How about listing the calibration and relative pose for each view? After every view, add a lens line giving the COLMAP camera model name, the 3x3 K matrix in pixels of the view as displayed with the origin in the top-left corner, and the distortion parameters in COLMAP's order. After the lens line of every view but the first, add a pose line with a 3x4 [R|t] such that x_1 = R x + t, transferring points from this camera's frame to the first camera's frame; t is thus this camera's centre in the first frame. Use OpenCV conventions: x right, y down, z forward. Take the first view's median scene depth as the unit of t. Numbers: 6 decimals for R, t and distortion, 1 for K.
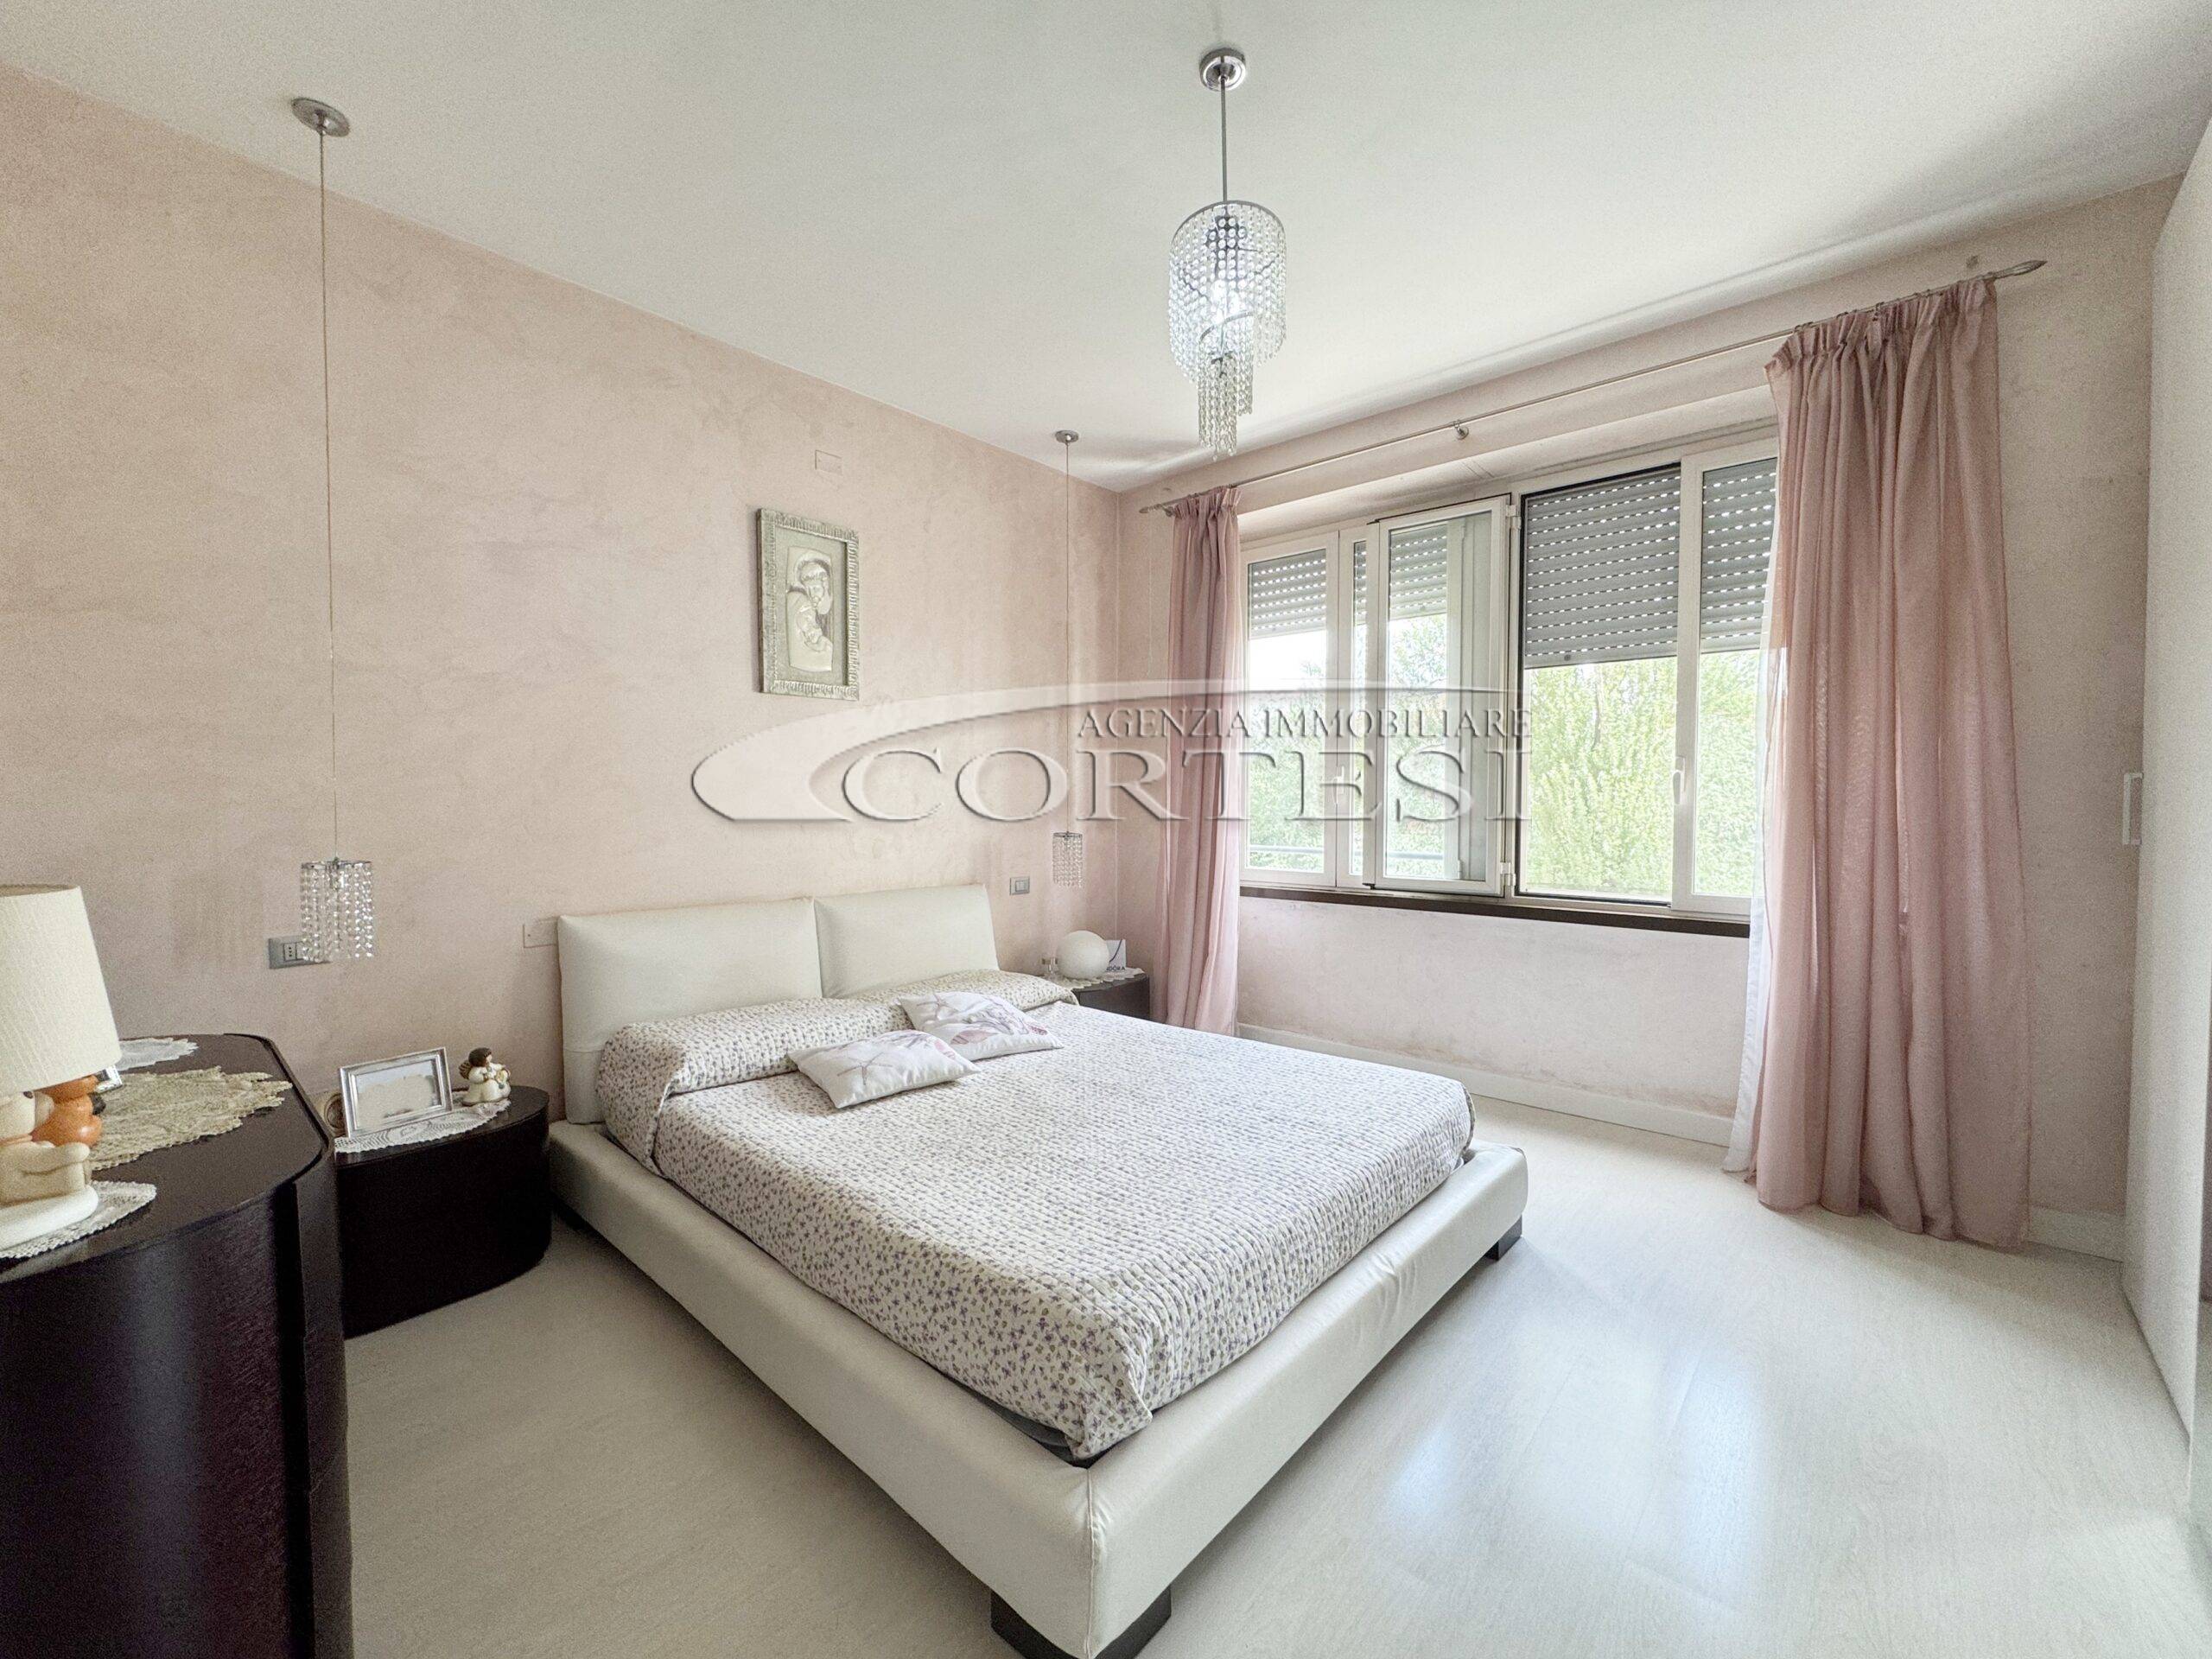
lens RADIAL K [[915.4, 0, 1092.3], [0, 915.4, 831.2], [0, 0, 1]] dist [0.002990, -0.000033]
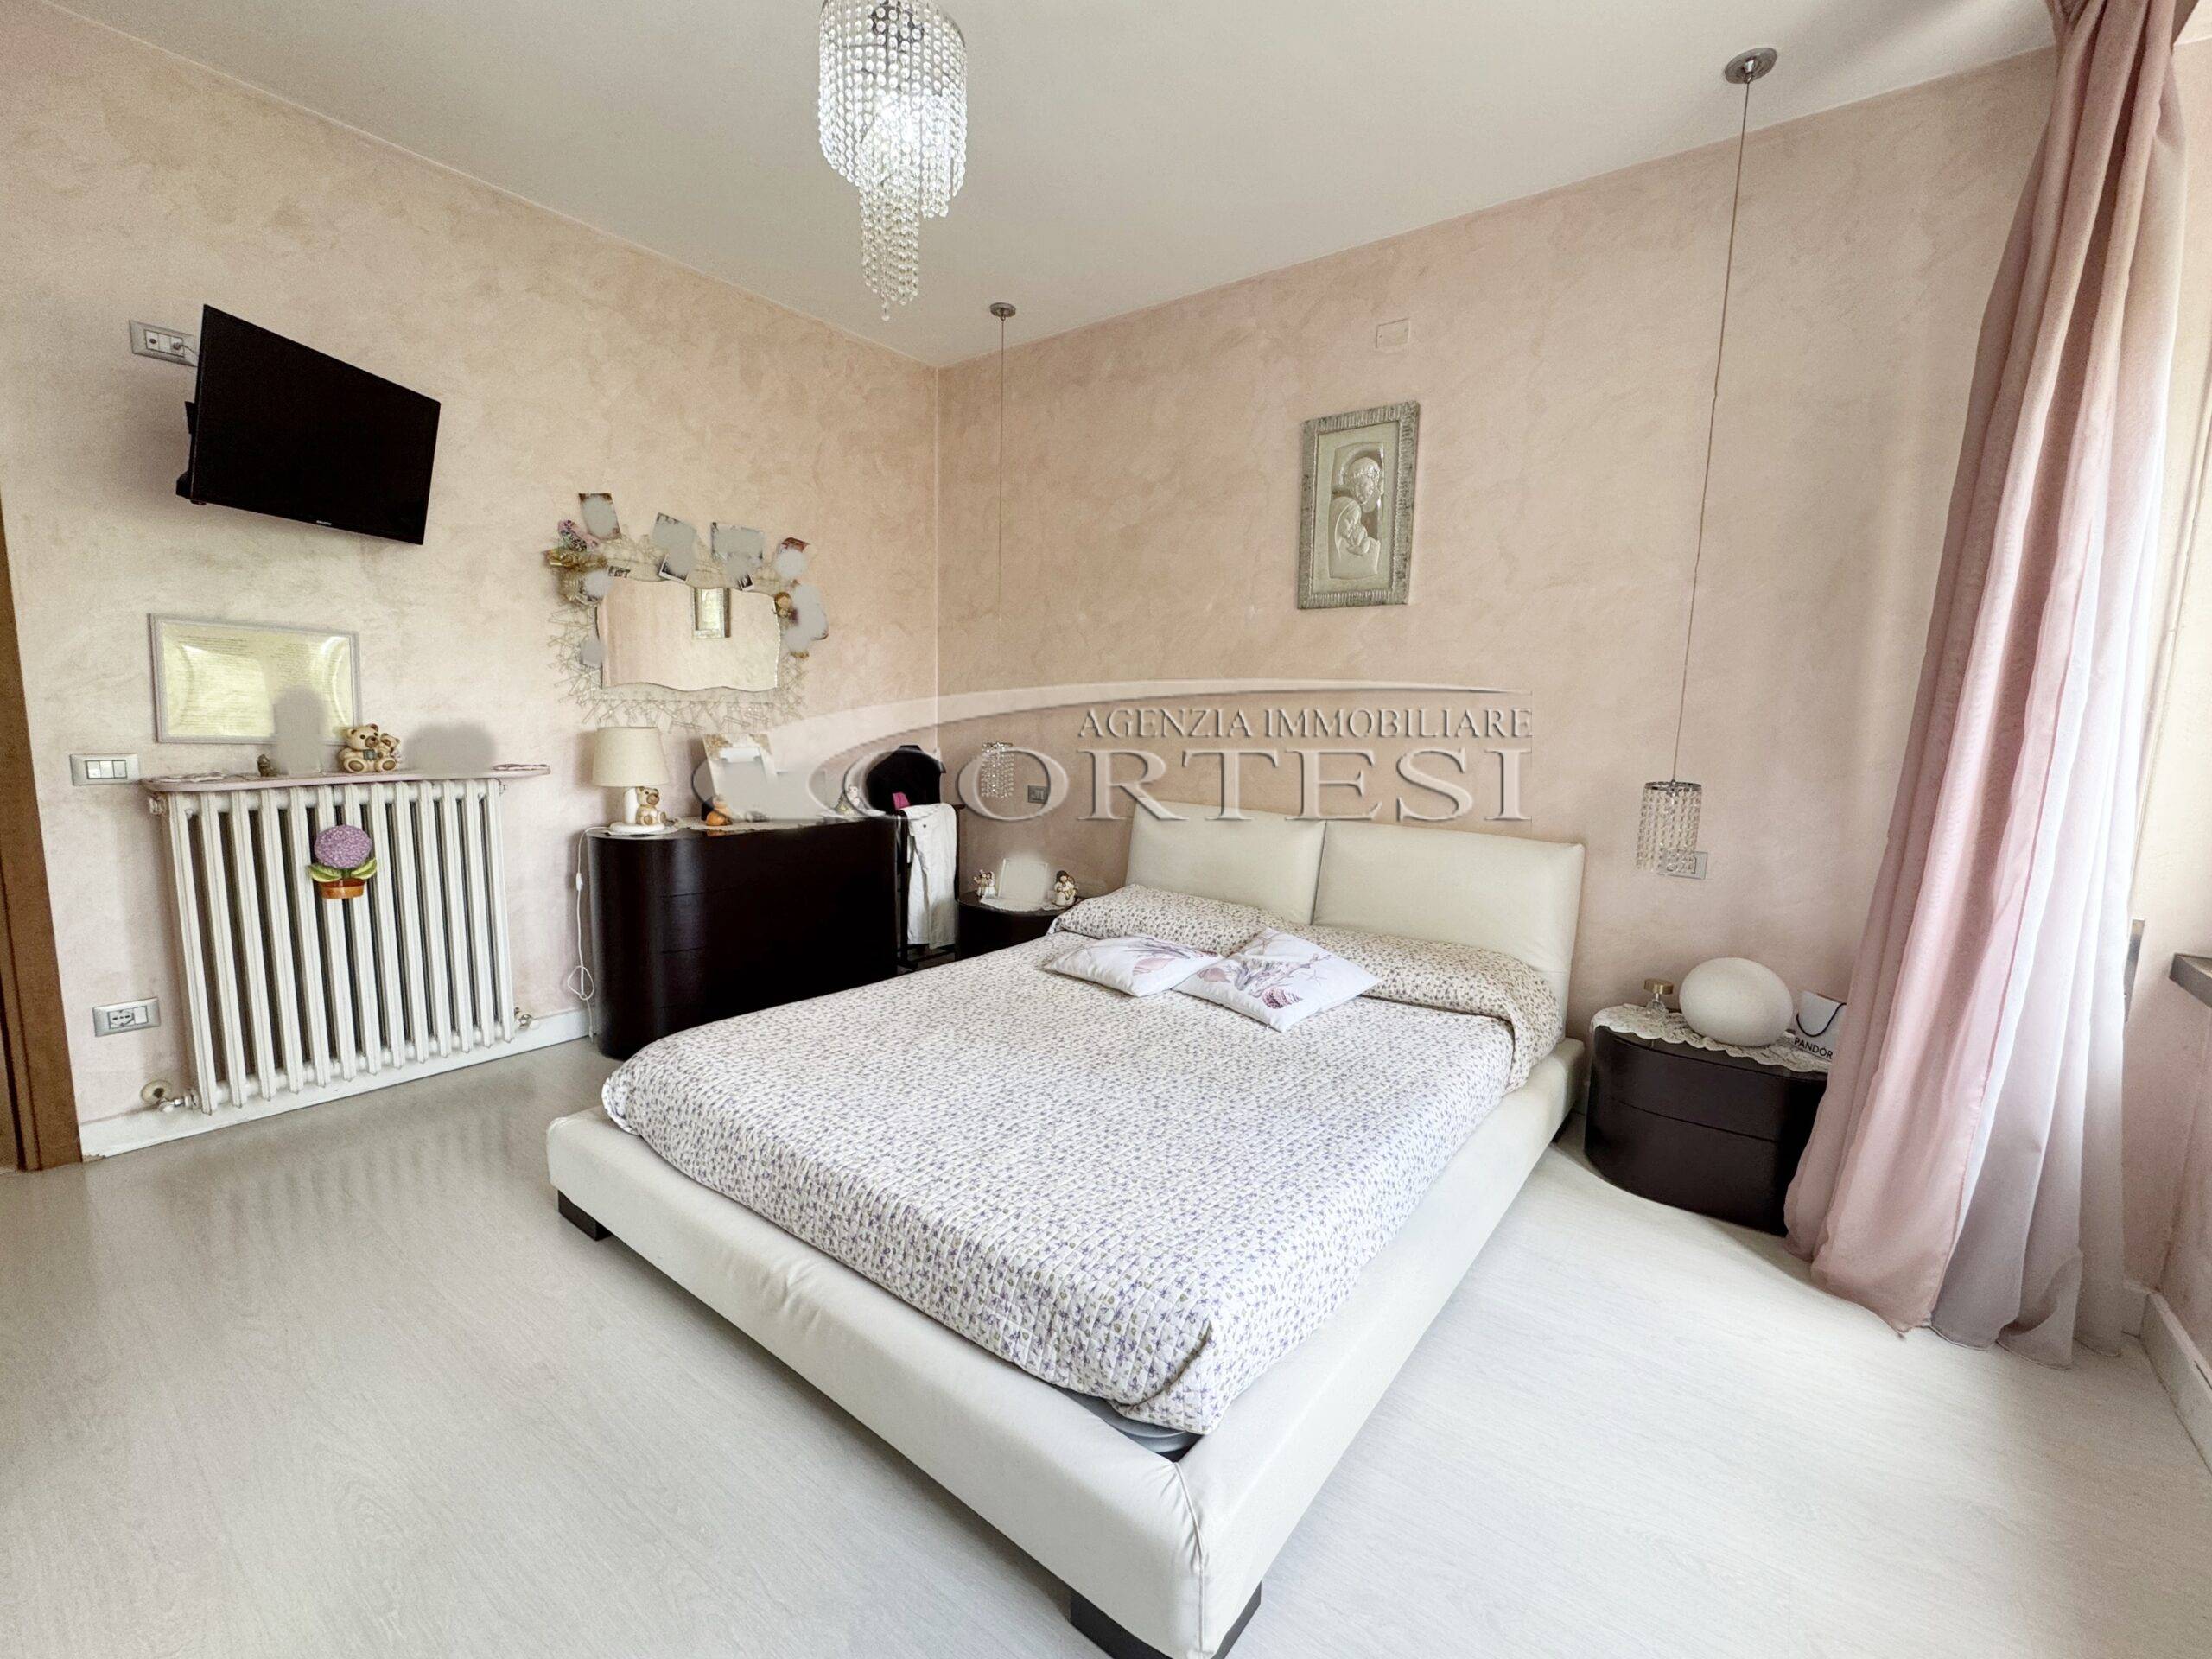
lens RADIAL K [[915.4, 0, 1106.7], [0, 915.4, 826.4], [0, 0, 1]] dist [0.002990, -0.000033]
pose [[0.096672, 0.130727, -0.986694, 0.754781], [-0.055942, 0.990484, 0.125748, -0.032567], [0.993743, 0.043041, 0.103065, 0.800617]]
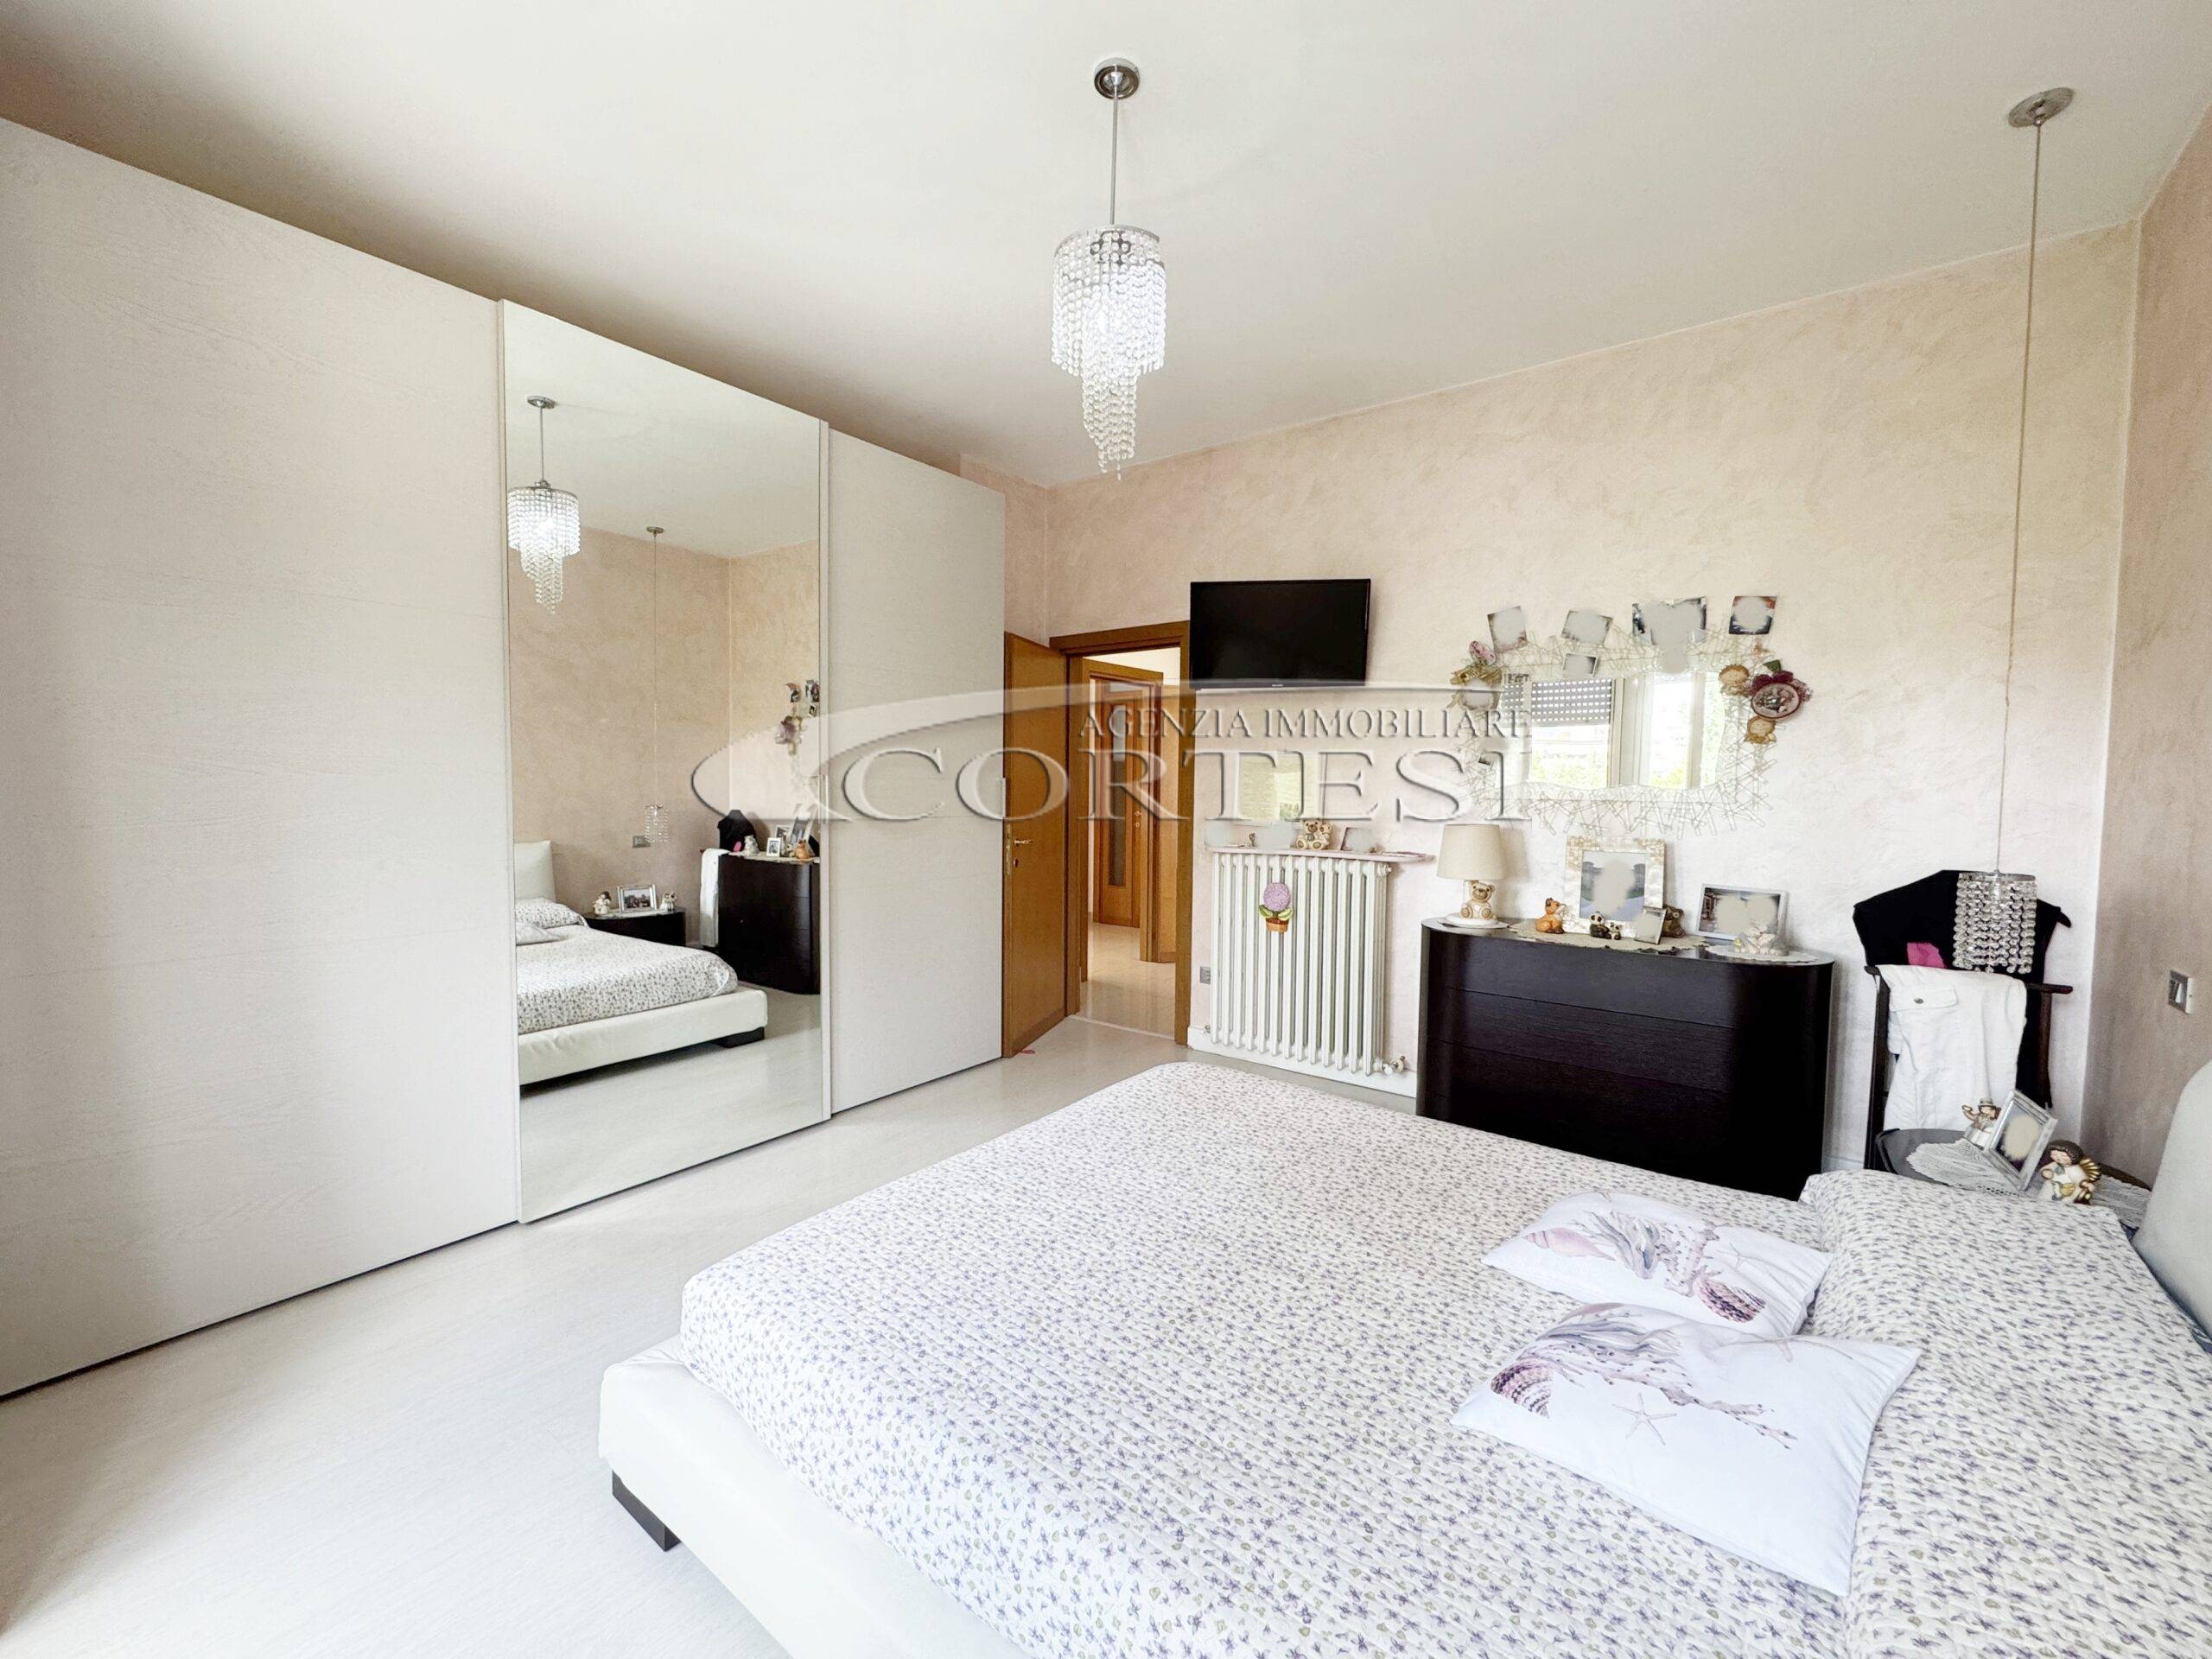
lens RADIAL K [[915.4, 0, 1120.6], [0, 915.4, 829.7], [0, 0, 1]] dist [0.002990, -0.000033]
pose [[-0.993445, -0.002970, -0.114271, 0.174919], [-0.012721, 0.996325, 0.084698, -0.066818], [0.113599, 0.085596, -0.989833, 1.447456]]
